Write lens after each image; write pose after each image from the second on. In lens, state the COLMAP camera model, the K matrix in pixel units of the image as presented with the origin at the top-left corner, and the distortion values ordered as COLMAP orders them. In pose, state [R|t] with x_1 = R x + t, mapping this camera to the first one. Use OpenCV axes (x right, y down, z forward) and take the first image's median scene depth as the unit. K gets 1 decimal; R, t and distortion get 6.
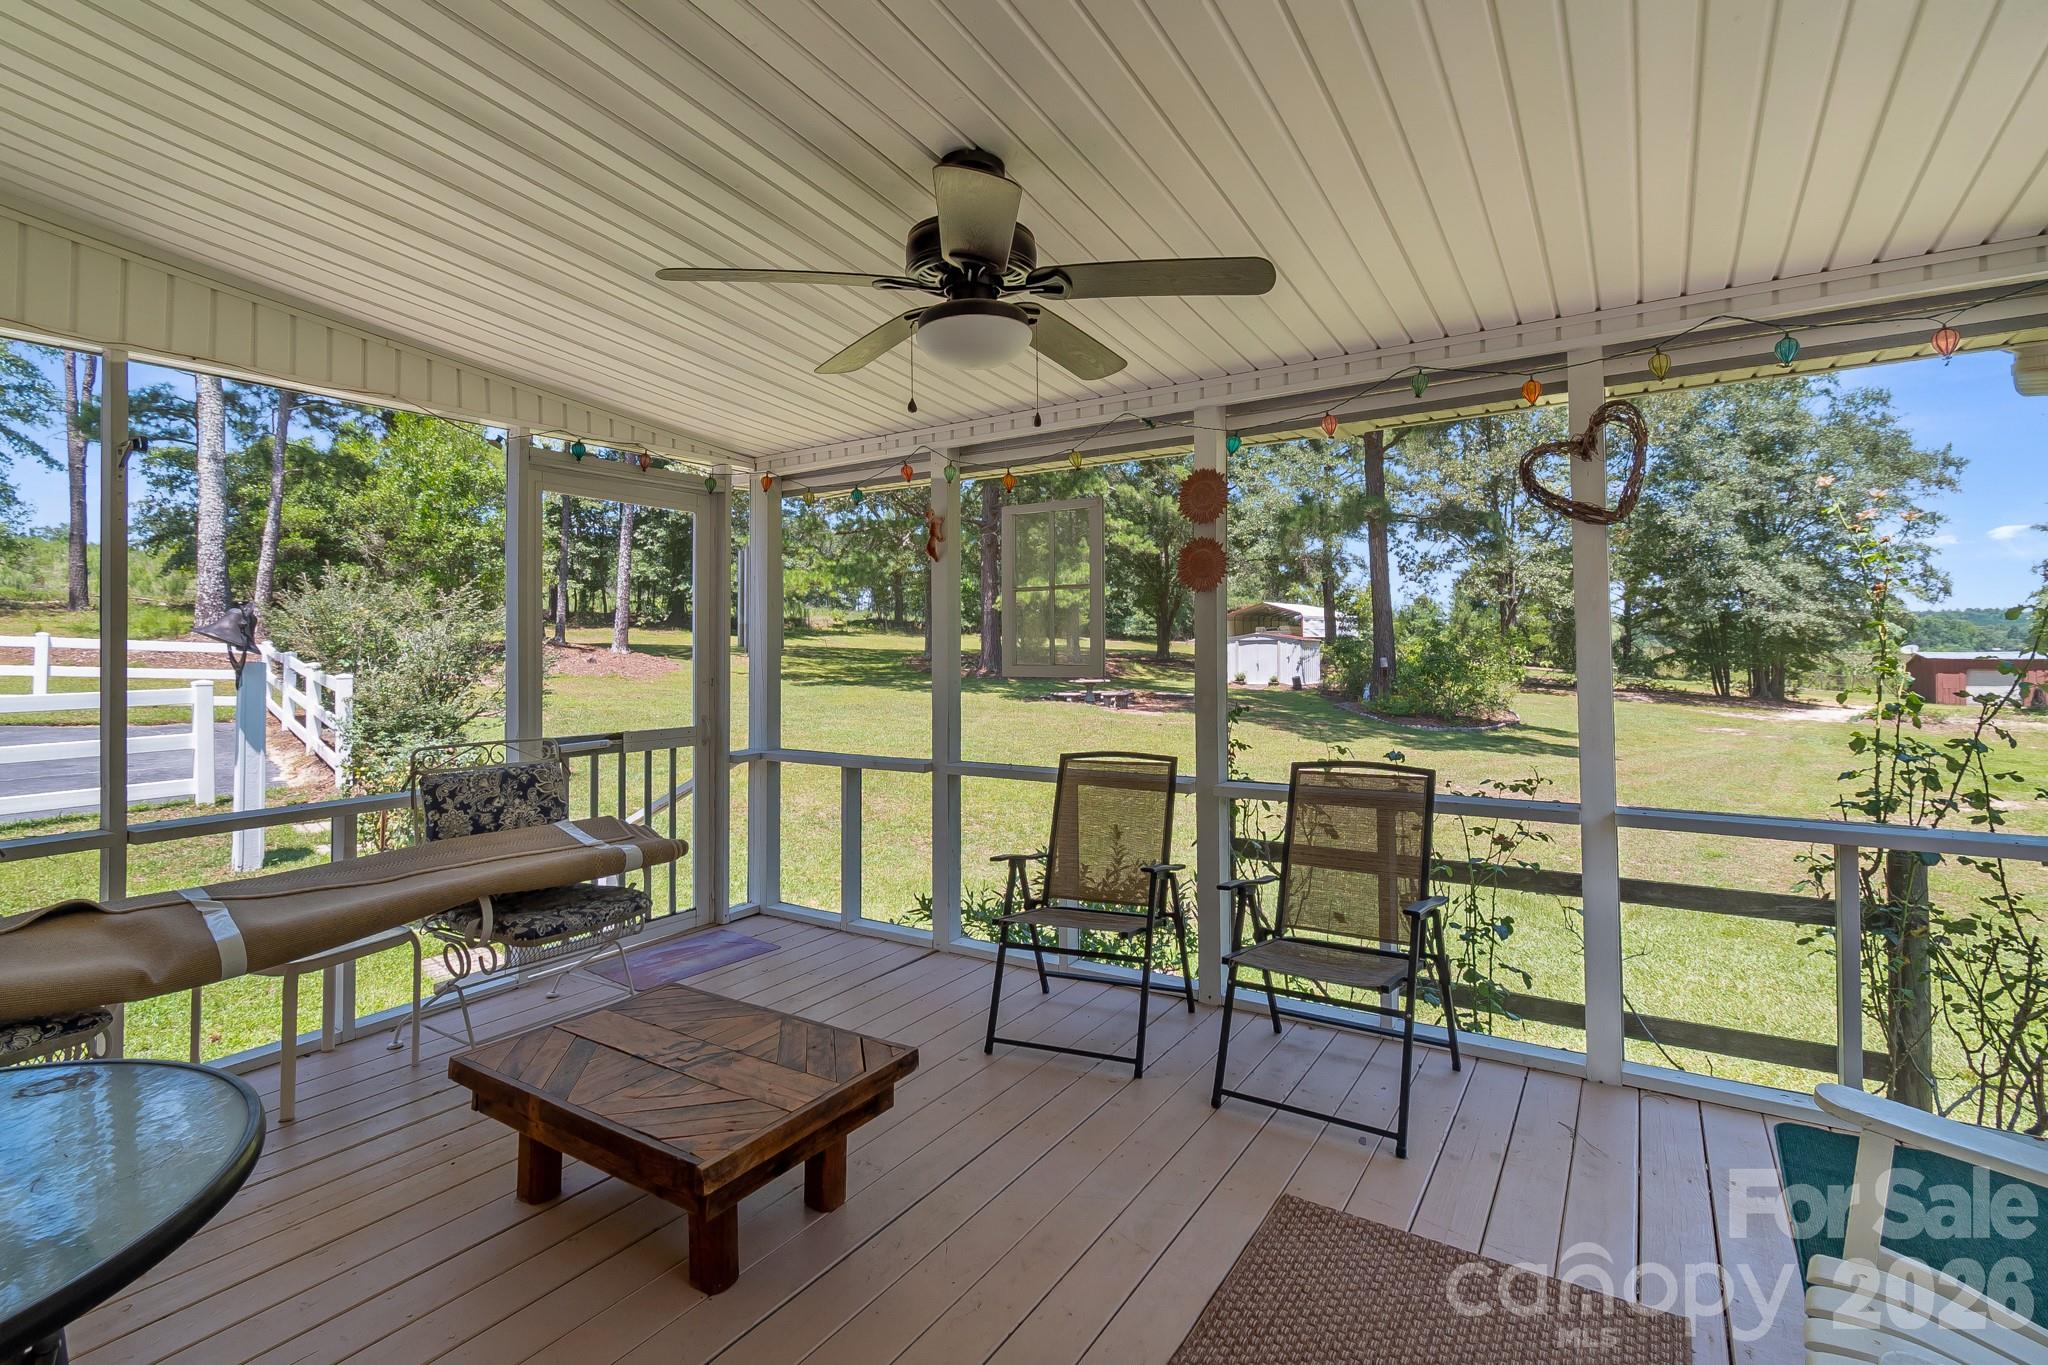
lens RADIAL K [[952.1, 0, 1046.4], [0, 952.1, 648.4], [0, 0, 1]] dist [0.000166, -0.000563]
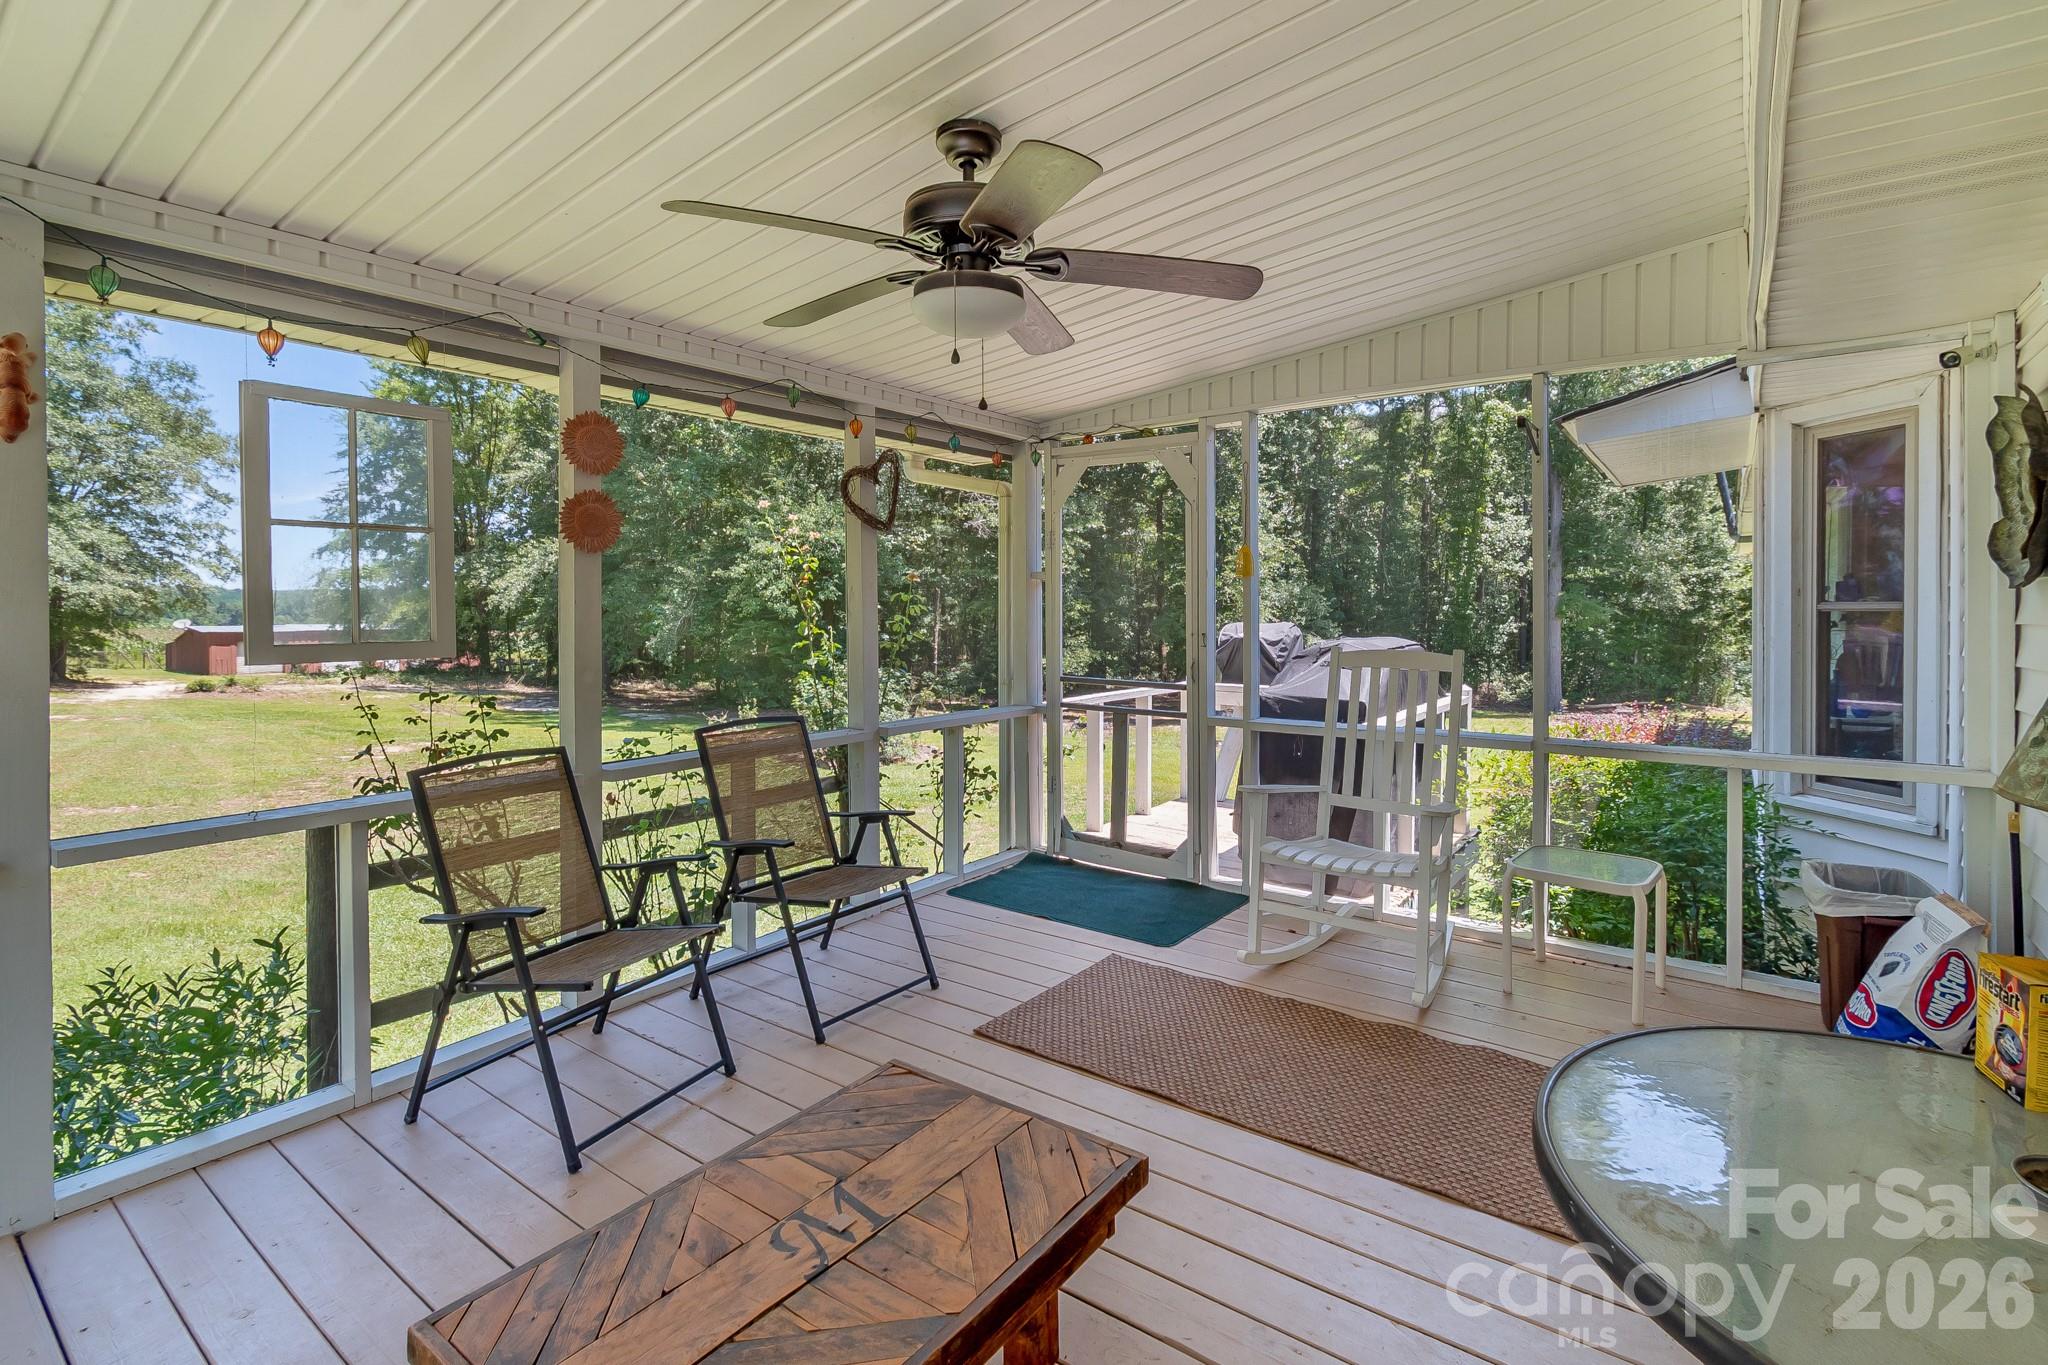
lens RADIAL K [[962.0, 0, 1016.1], [0, 962.0, 597.8], [0, 0, 1]] dist [-0.002538, -0.000612]
pose [[0.073859, 0.024111, 0.996977, -0.181016], [0.002862, 0.999698, -0.024389, 0.002054], [-0.997265, 0.004655, 0.073768, 0.143457]]
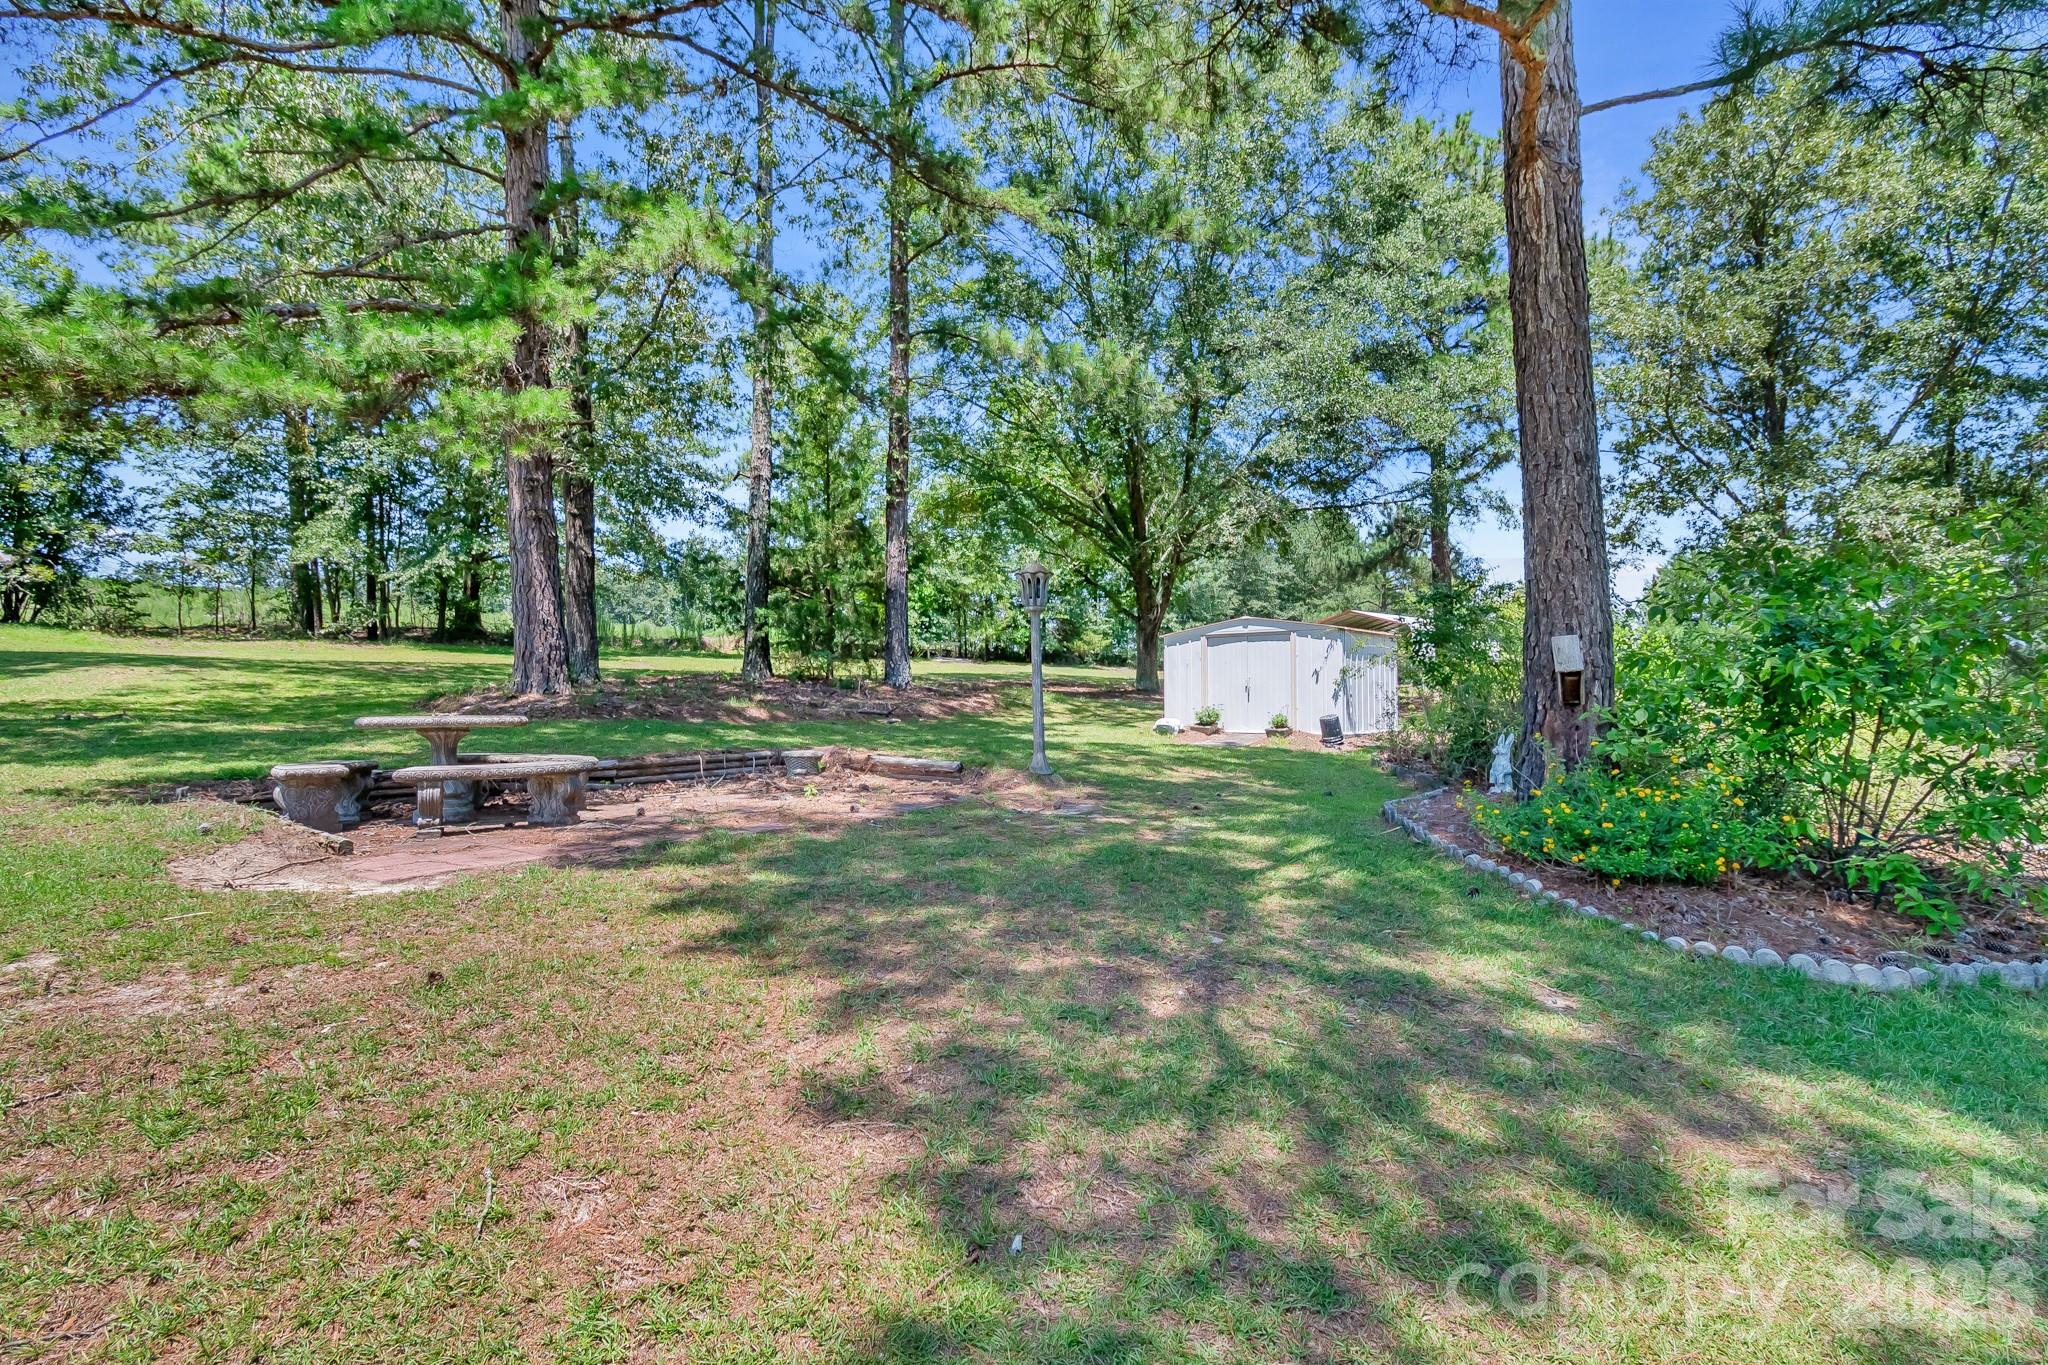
lens RADIAL K [[976.0, 0, 1024.0], [0, 976.0, 682.5], [0, 0, 1]] dist [0.001217, 0.000243]
pose [[0.990272, -0.006098, -0.139014, 0.444555], [0.005150, 0.999961, -0.007172, 0.040731], [0.139053, 0.006386, 0.990264, 1.293440]]
